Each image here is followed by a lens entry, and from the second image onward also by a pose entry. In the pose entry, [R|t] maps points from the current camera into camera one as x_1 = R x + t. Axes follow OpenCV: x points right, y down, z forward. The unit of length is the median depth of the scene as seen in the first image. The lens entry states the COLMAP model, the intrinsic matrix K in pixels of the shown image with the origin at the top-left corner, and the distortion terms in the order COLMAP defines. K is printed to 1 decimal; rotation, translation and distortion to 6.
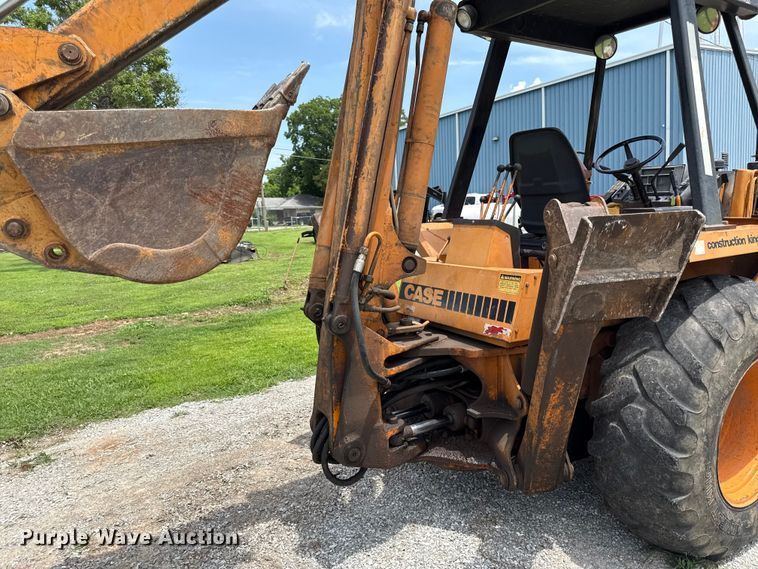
lens RADIAL K [[532.4, 0, 375.0], [0, 532.4, 288.3], [0, 0, 1]] dist [0.098259, -0.141805]
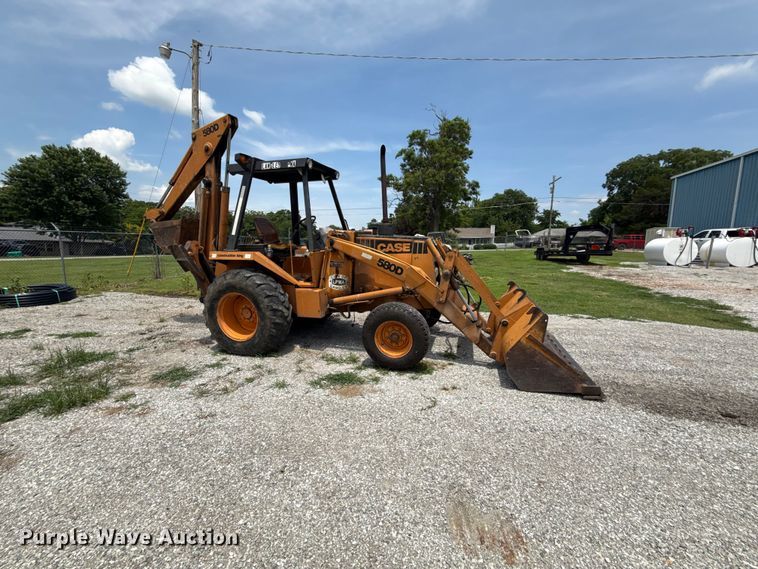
lens RADIAL K [[310.3, 0, 386.0], [0, 310.3, 282.1], [0, 0, 1]] dist [0.001312, 0.000618]
pose [[0.675867, 0.131826, -0.725138, 2.480805], [-0.127275, 0.989969, 0.061343, -0.150844], [0.725951, 0.050832, 0.685865, 0.382578]]
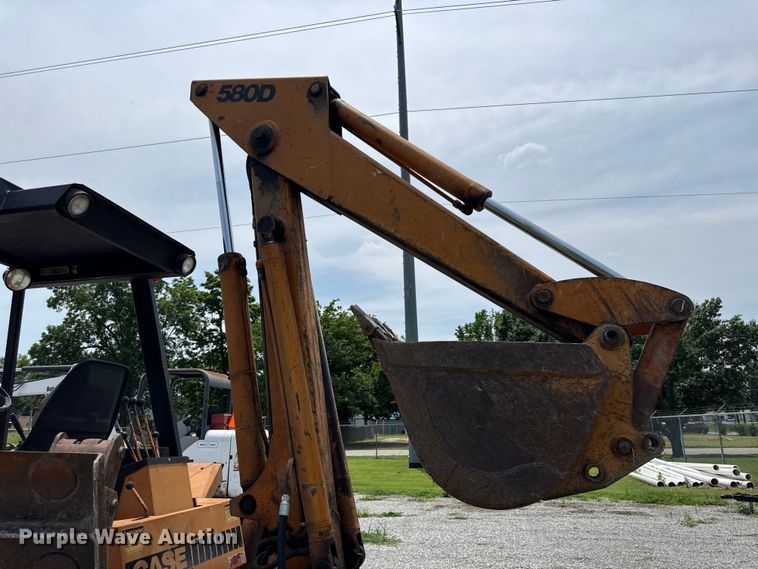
lens RADIAL K [[535.5, 0, 378.5], [0, 535.5, 279.1], [0, 0, 1]] dist [0.086207, -0.145362]
pose [[-0.700688, 0.231908, 0.674726, -0.838861], [0.135904, 0.971767, -0.192870, -0.219834], [-0.700405, -0.043444, -0.712422, 1.582829]]
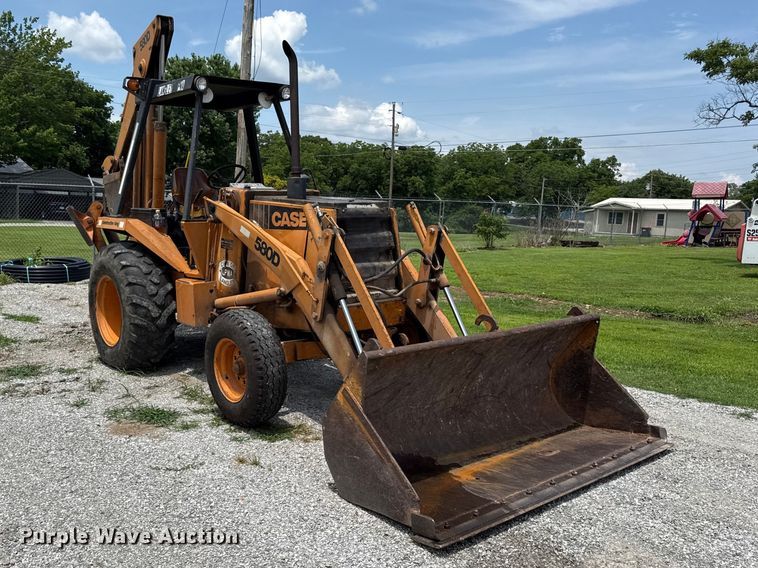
lens RADIAL K [[706.3, 0, 324.2], [0, 706.3, 285.2], [0, 0, 1]] dist [0.133037, -0.241212]
pose [[0.080897, 0.150440, -0.985304, 3.498836], [-0.161945, 0.977392, 0.135936, -0.361522], [0.983478, 0.148568, 0.103431, 1.508131]]
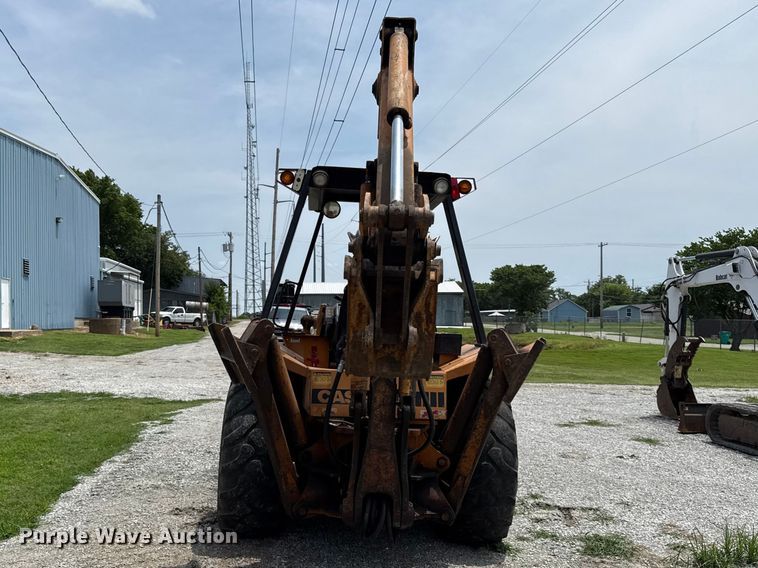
lens RADIAL K [[744.2, 0, 342.3], [0, 744.2, 302.2], [0, 0, 1]] dist [0.117960, -0.240826]
pose [[0.490291, 0.064065, 0.869201, -1.657644], [0.085244, 0.988988, -0.120978, 0.004260], [-0.867380, 0.133409, 0.479431, 0.191343]]
